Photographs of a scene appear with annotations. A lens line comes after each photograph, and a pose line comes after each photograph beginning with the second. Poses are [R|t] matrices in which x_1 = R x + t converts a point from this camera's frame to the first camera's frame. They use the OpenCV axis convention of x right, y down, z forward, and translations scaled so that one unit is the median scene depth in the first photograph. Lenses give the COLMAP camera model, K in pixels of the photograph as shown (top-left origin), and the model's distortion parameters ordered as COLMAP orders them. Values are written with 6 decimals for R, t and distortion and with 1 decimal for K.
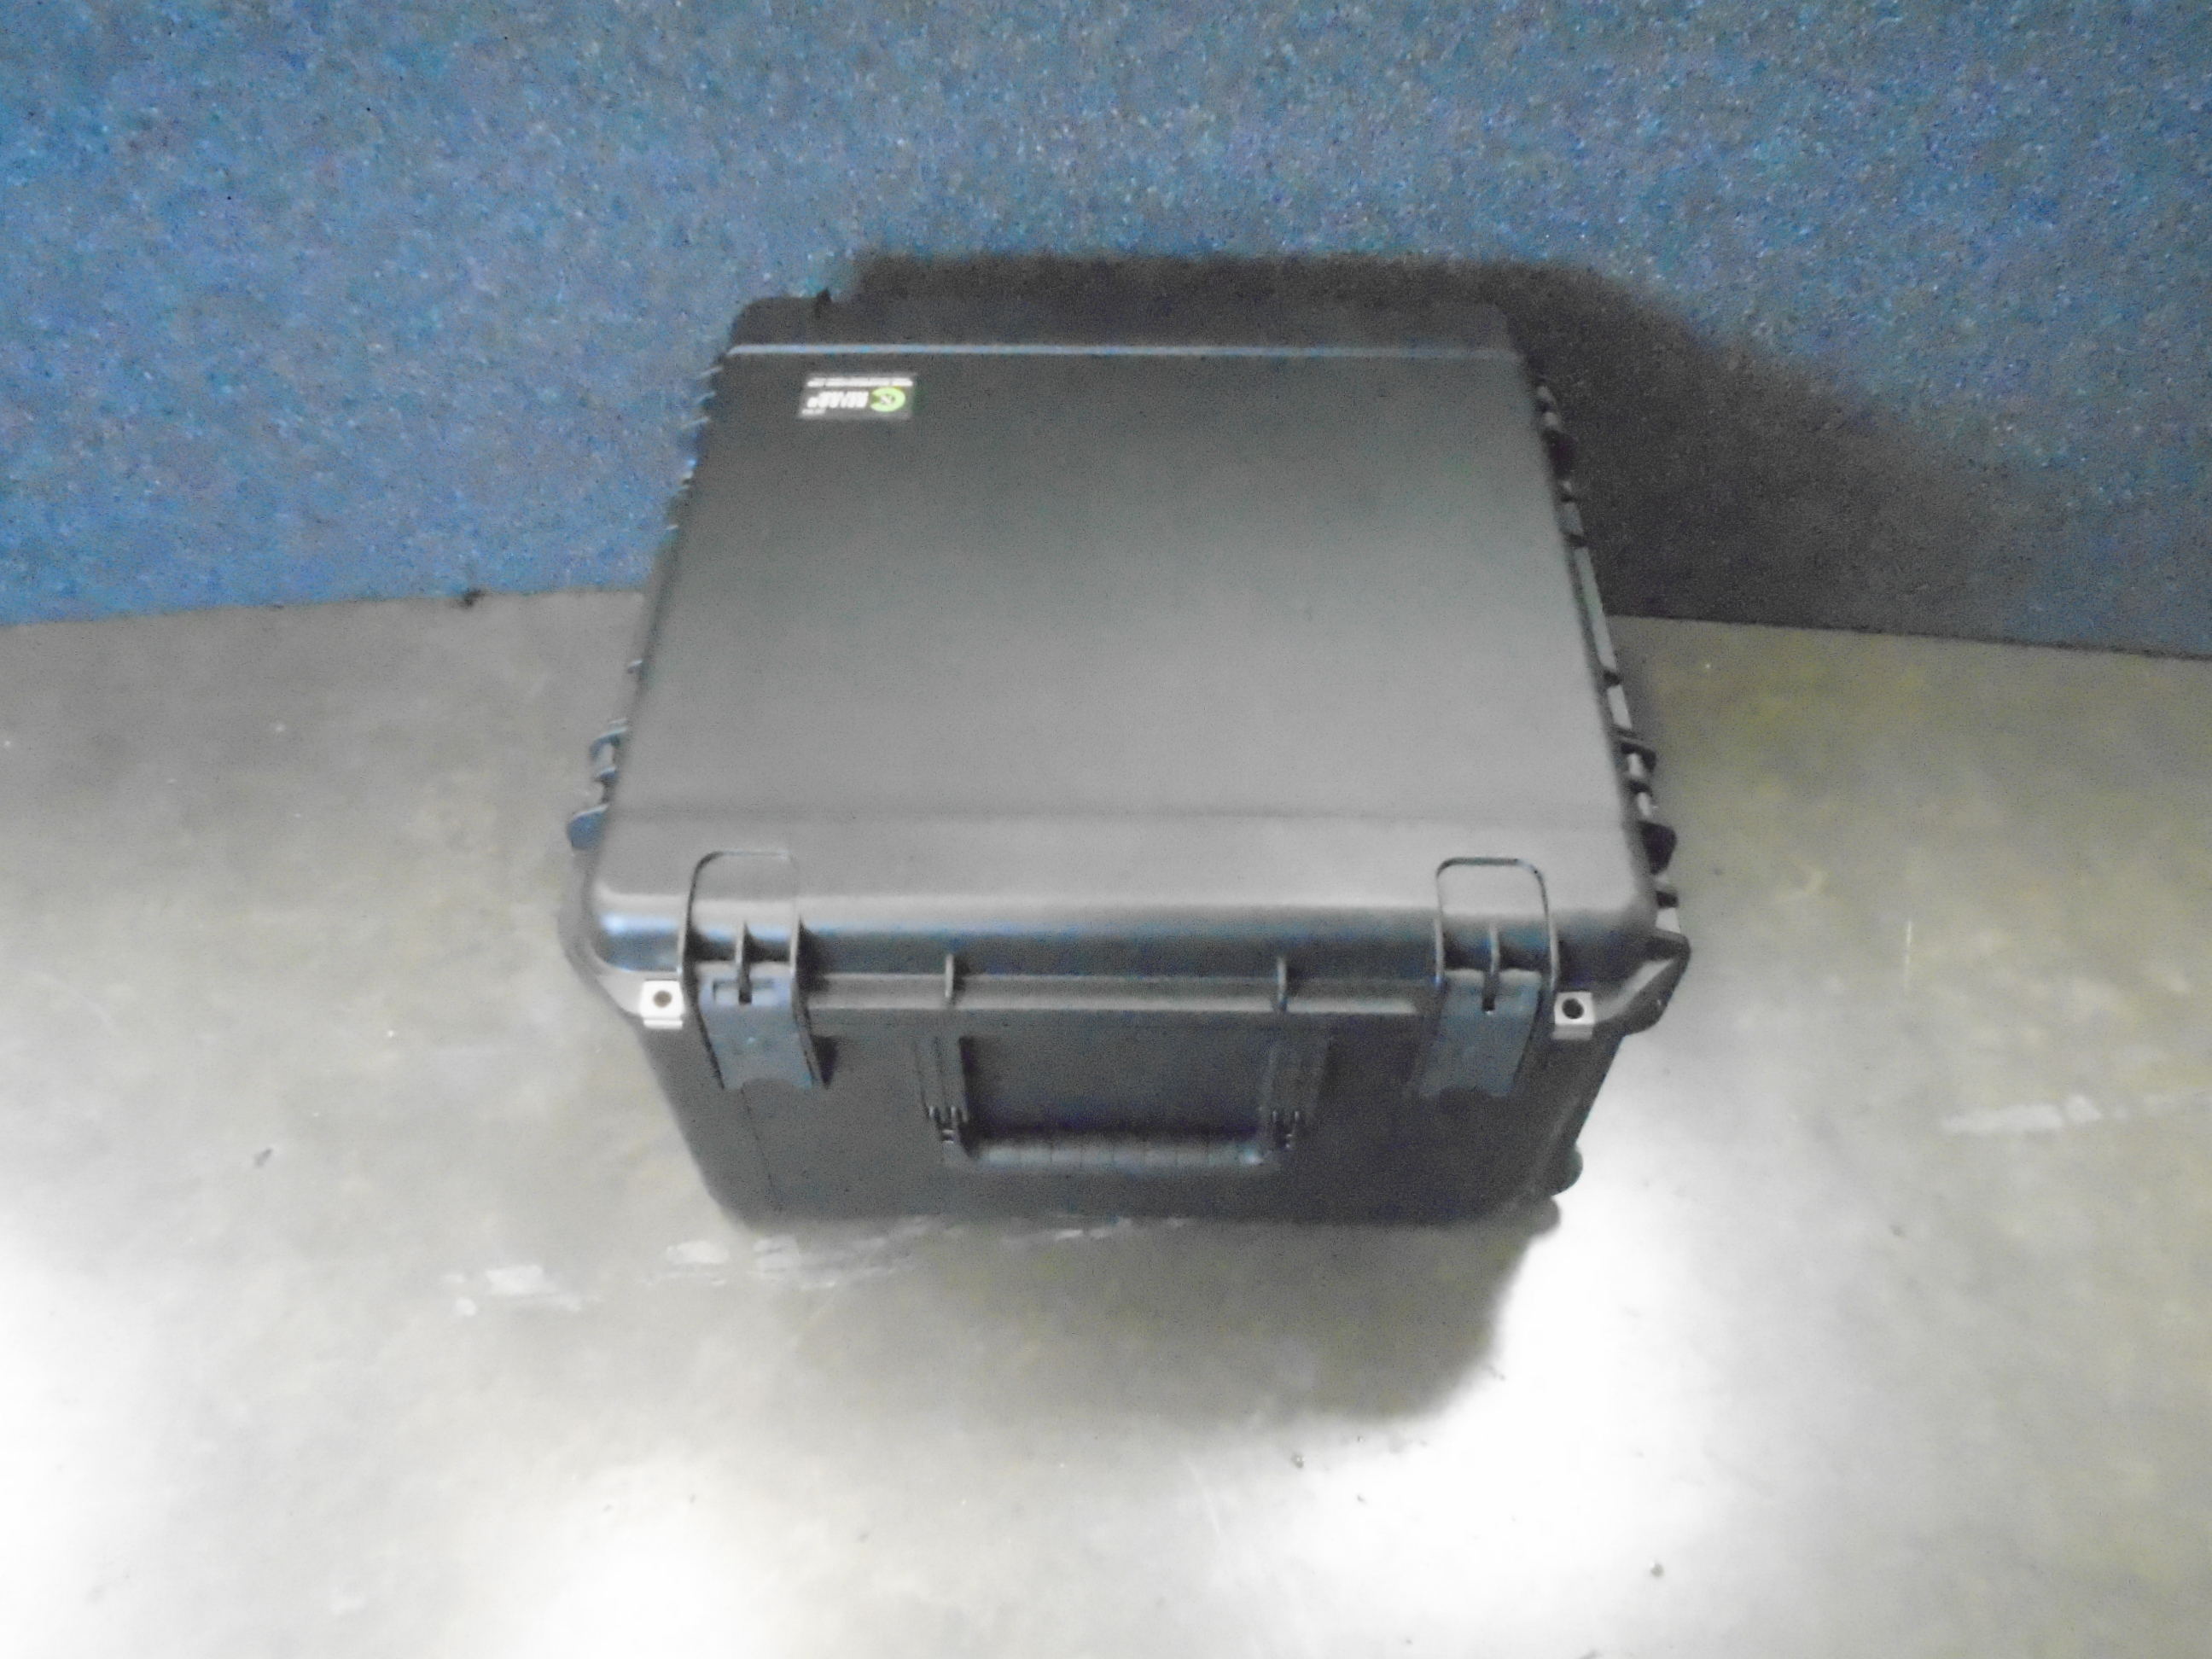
lens RADIAL K [[1632.2, 0, 1106.0], [0, 1632.2, 829.5], [0, 0, 1]] dist [-0.030158, 0.007544]
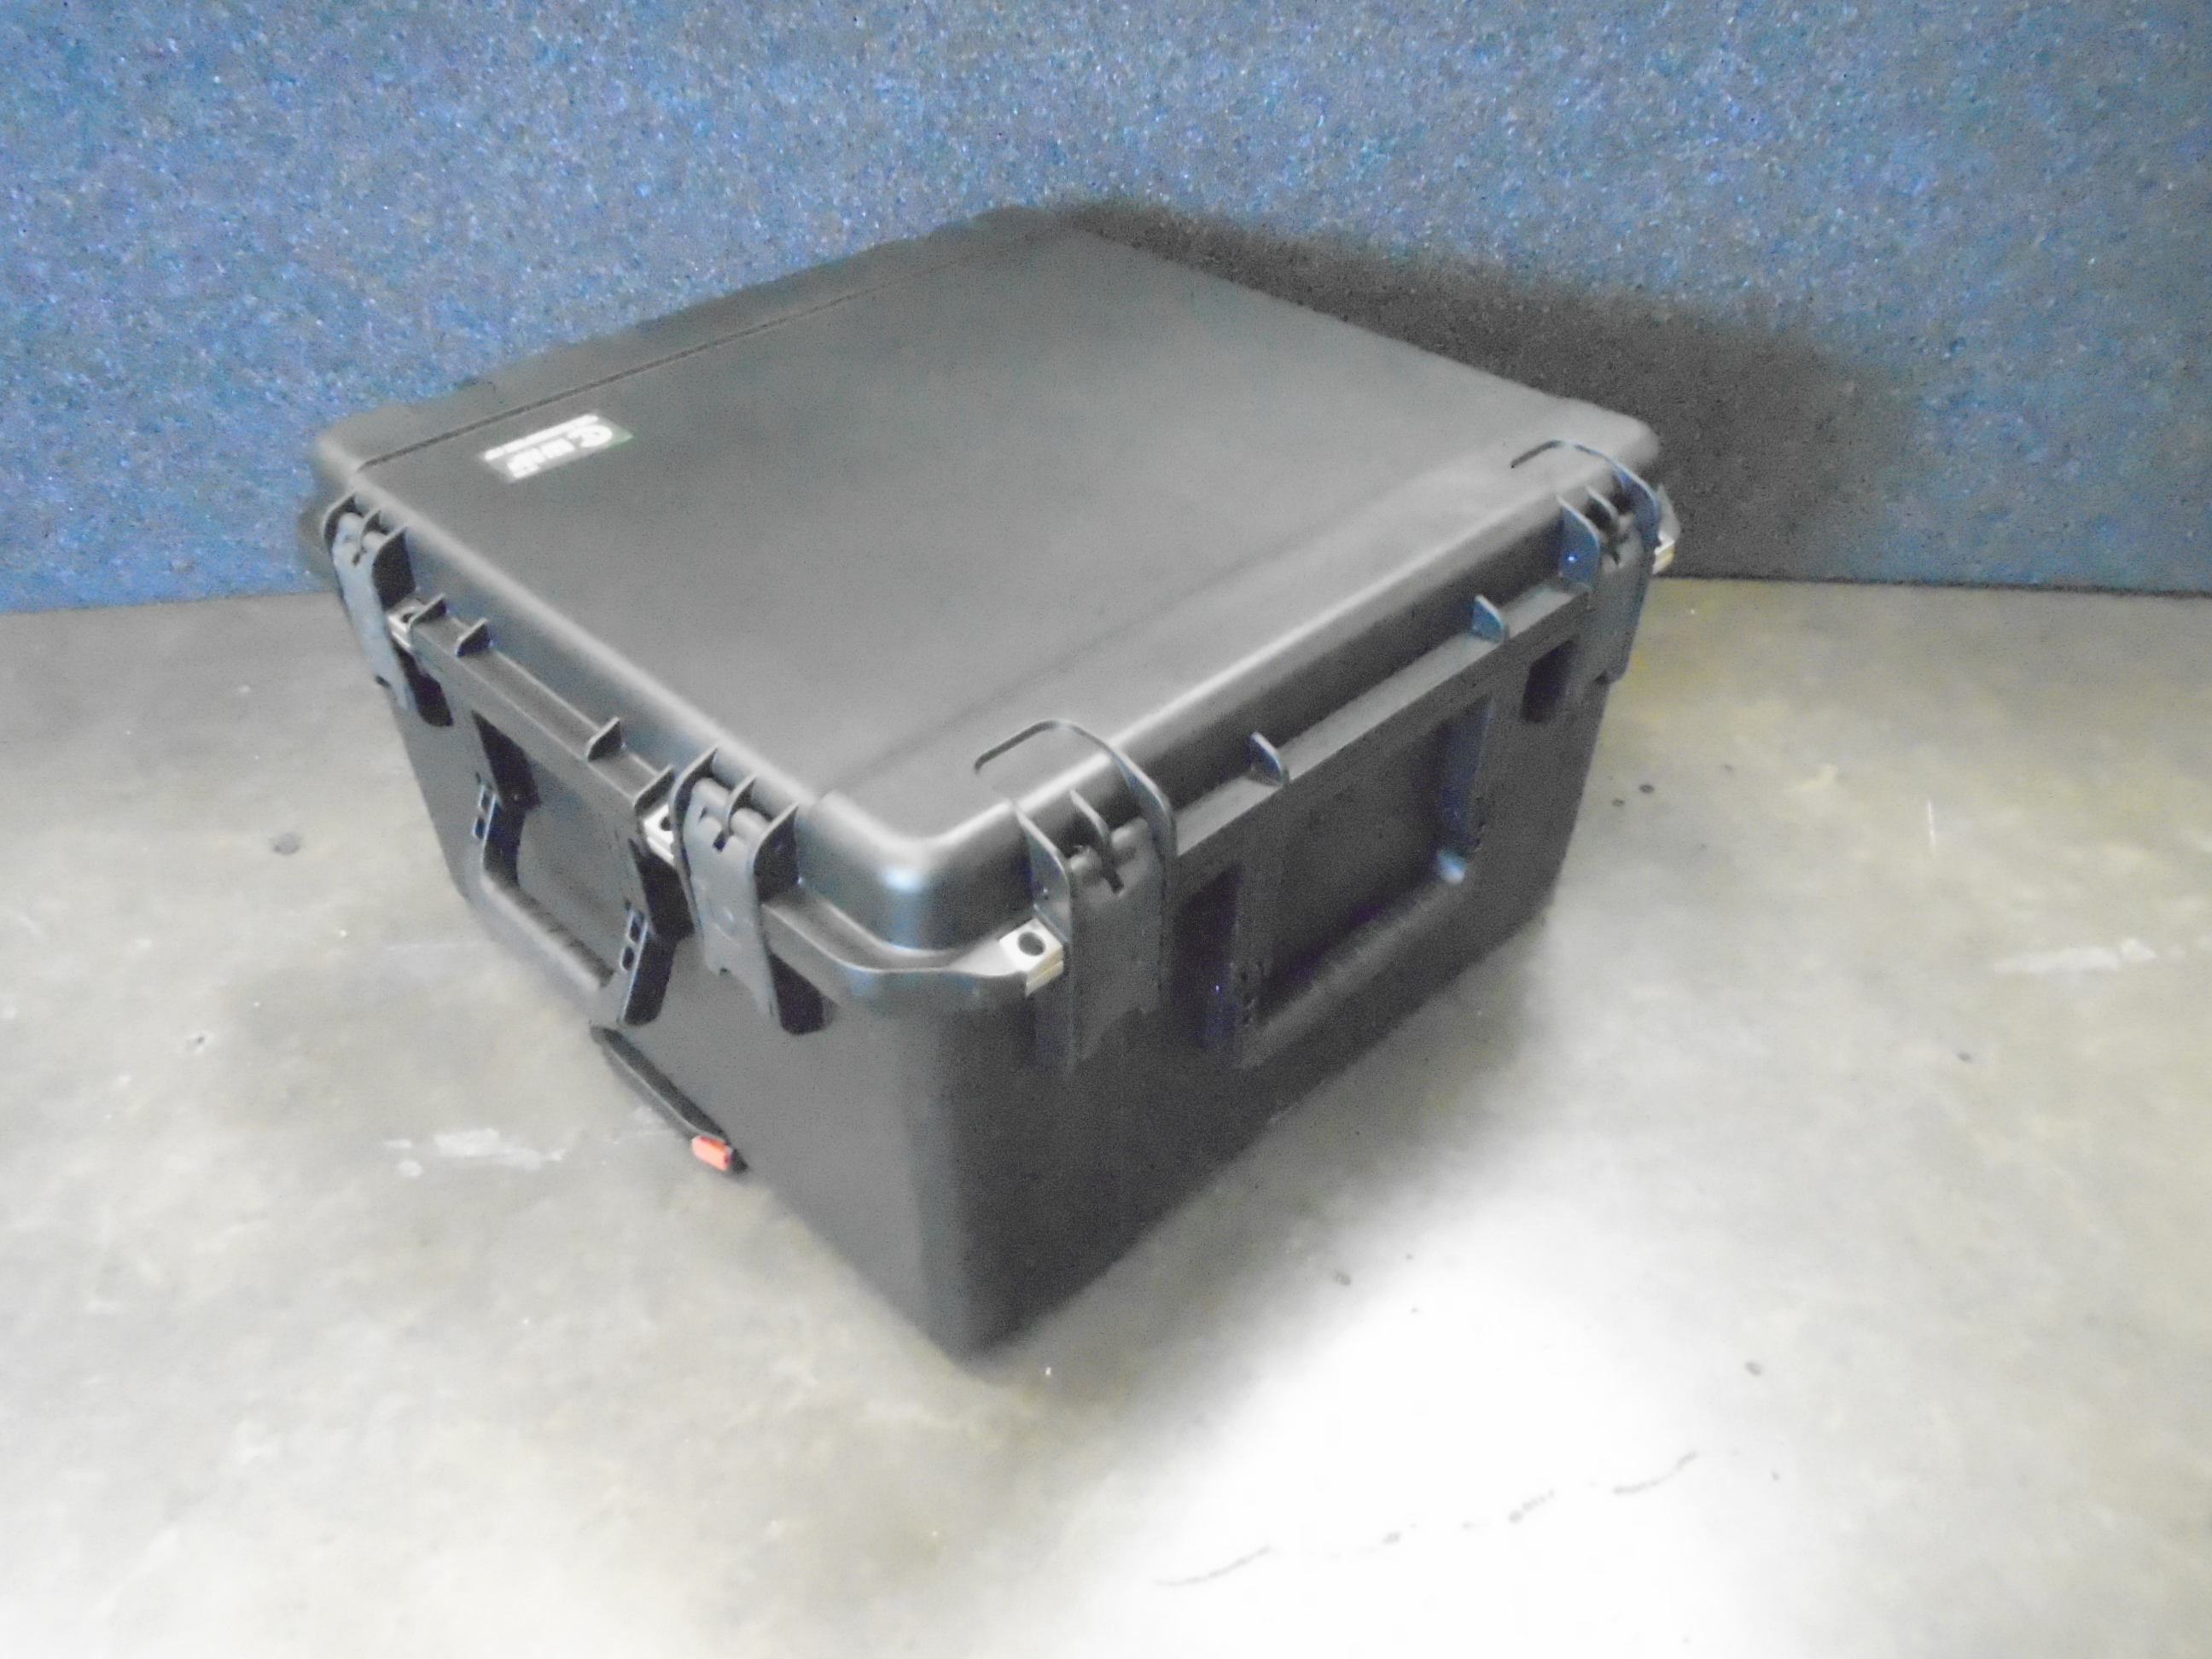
lens RADIAL K [[1639.6, 0, 1106.0], [0, 1639.6, 829.5], [0, 0, 1]] dist [-0.016009, -0.008988]
pose [[0.999402, -0.022721, 0.026060, -0.024623], [0.027393, 0.980246, -0.195875, 0.262402], [-0.021095, 0.196472, 0.980283, 0.055962]]
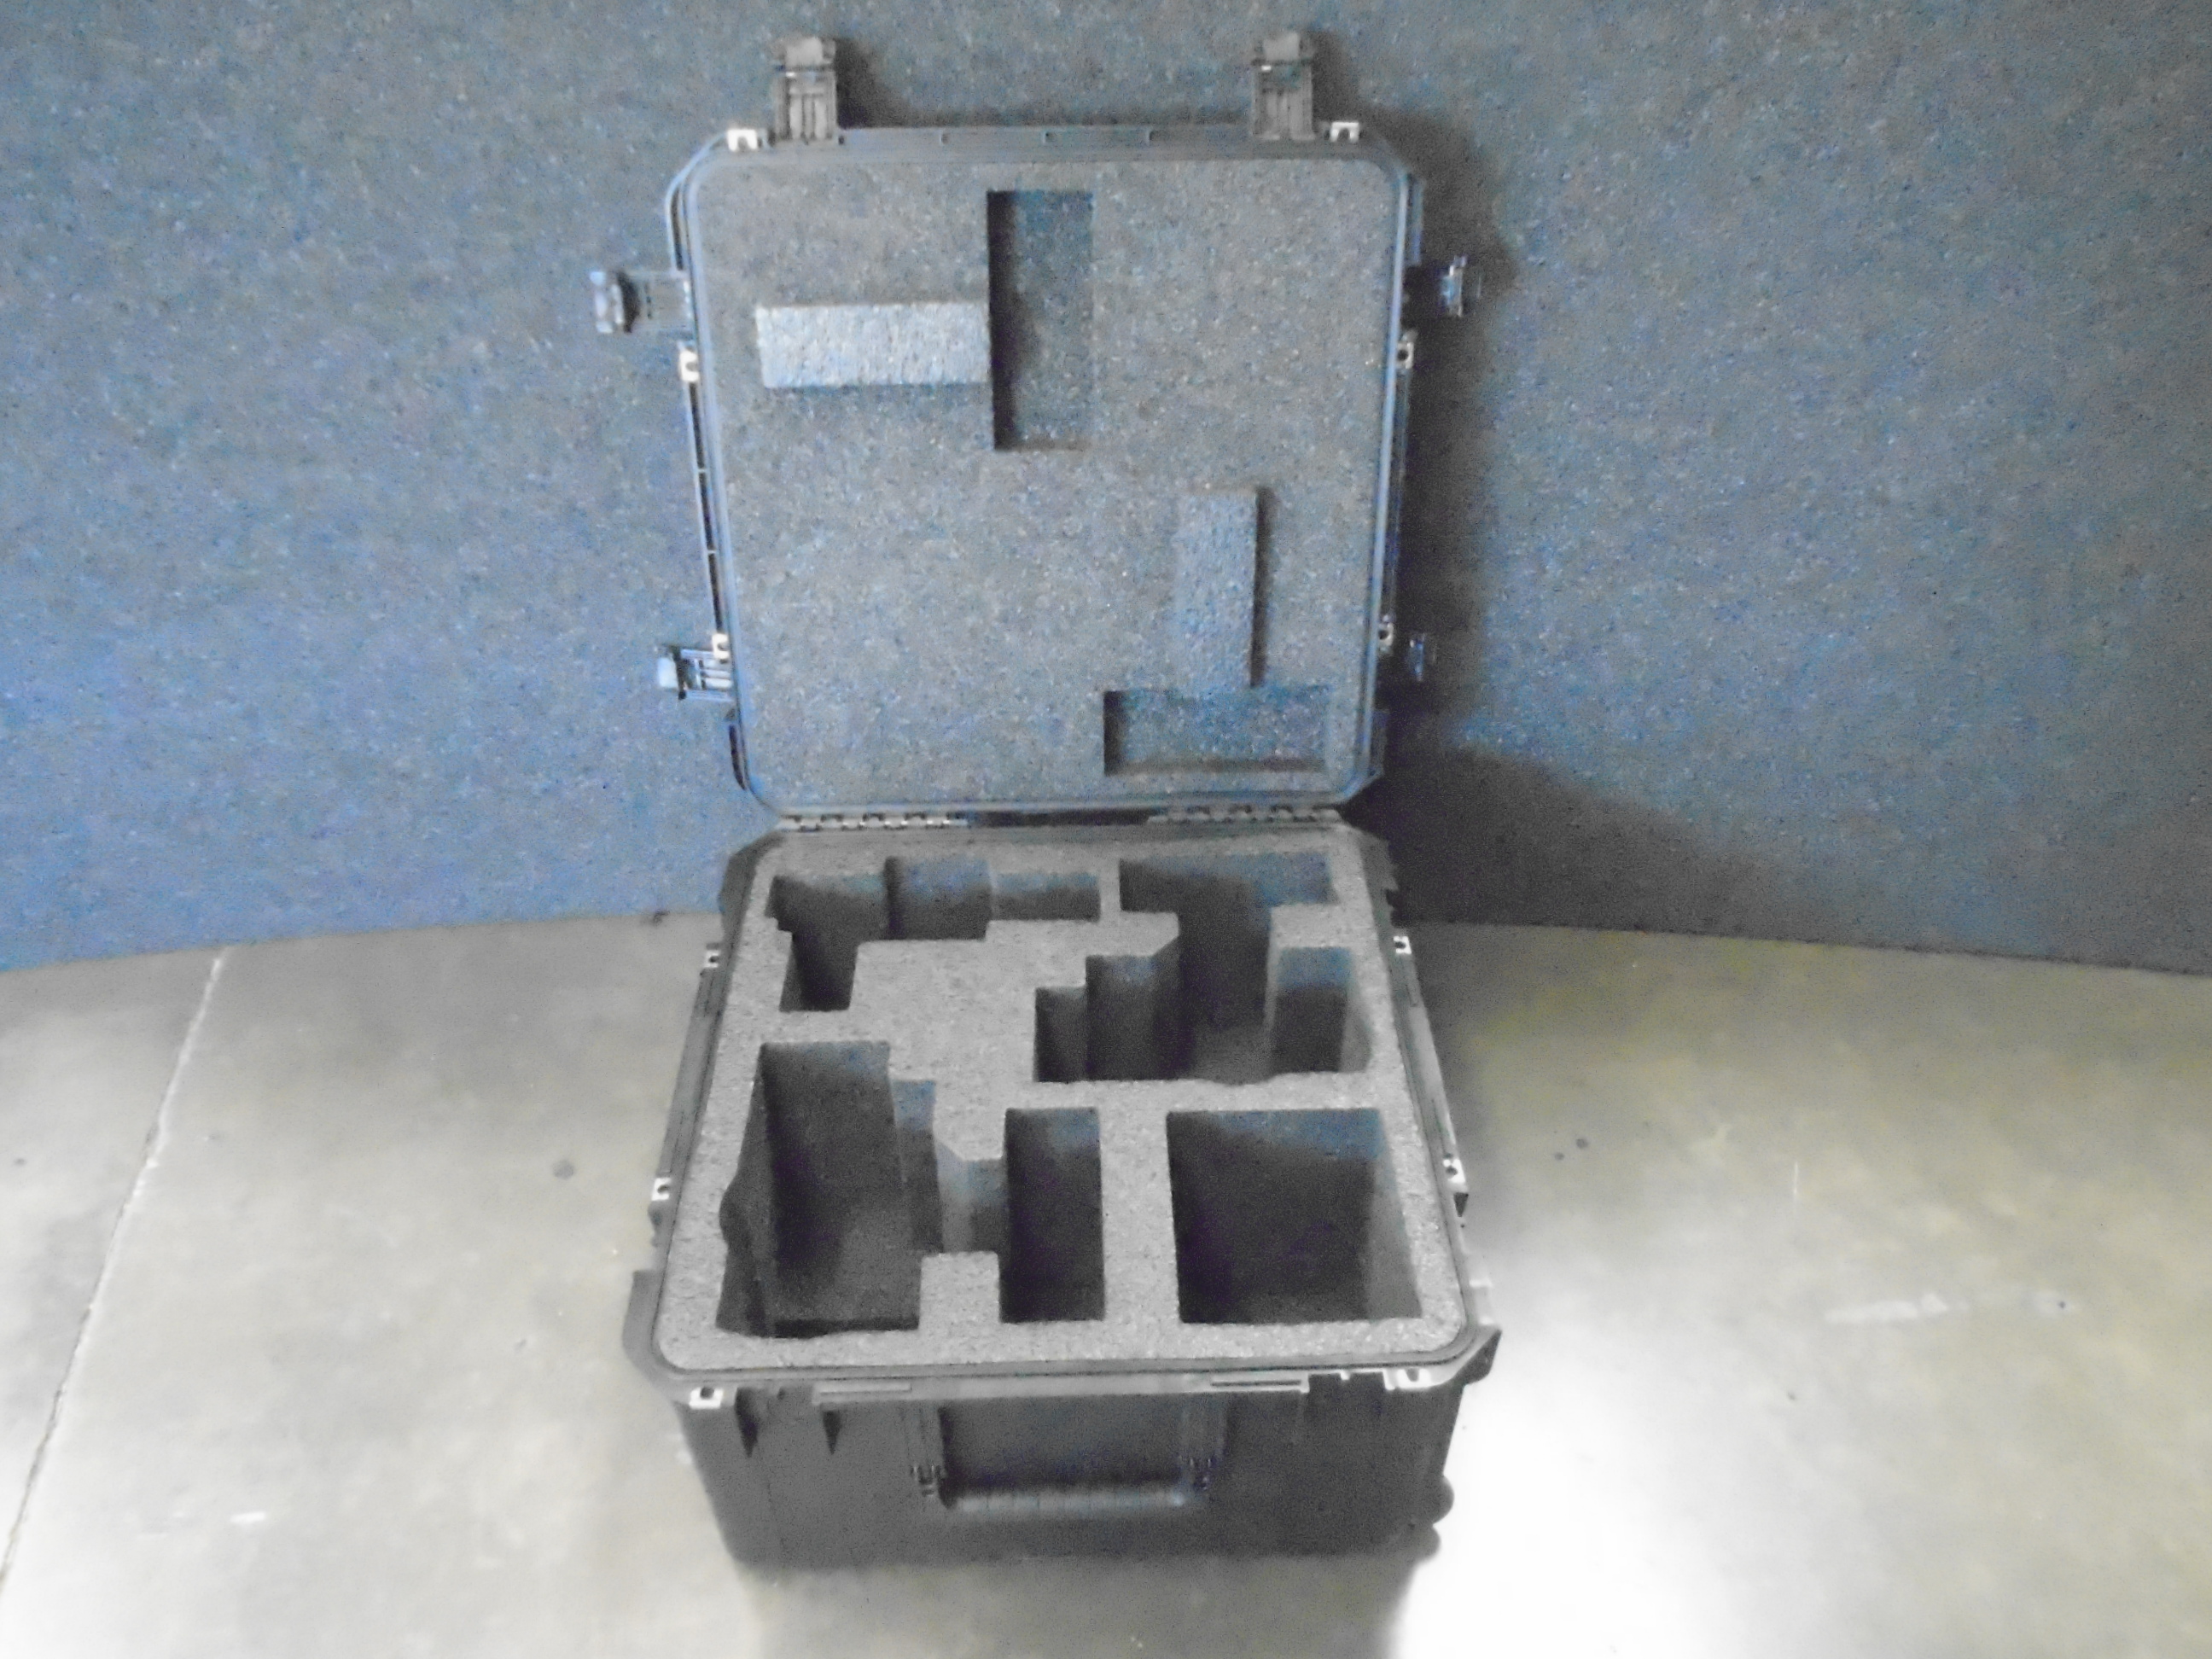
lens RADIAL K [[1632.2, 0, 1106.0], [0, 1632.2, 829.5], [0, 0, 1]] dist [-0.030158, 0.007544]
pose [[0.999985, -0.004185, 0.003575, -0.053697], [0.004802, 0.980747, -0.195223, 0.048738], [-0.002689, 0.195237, 0.980752, -0.316266]]
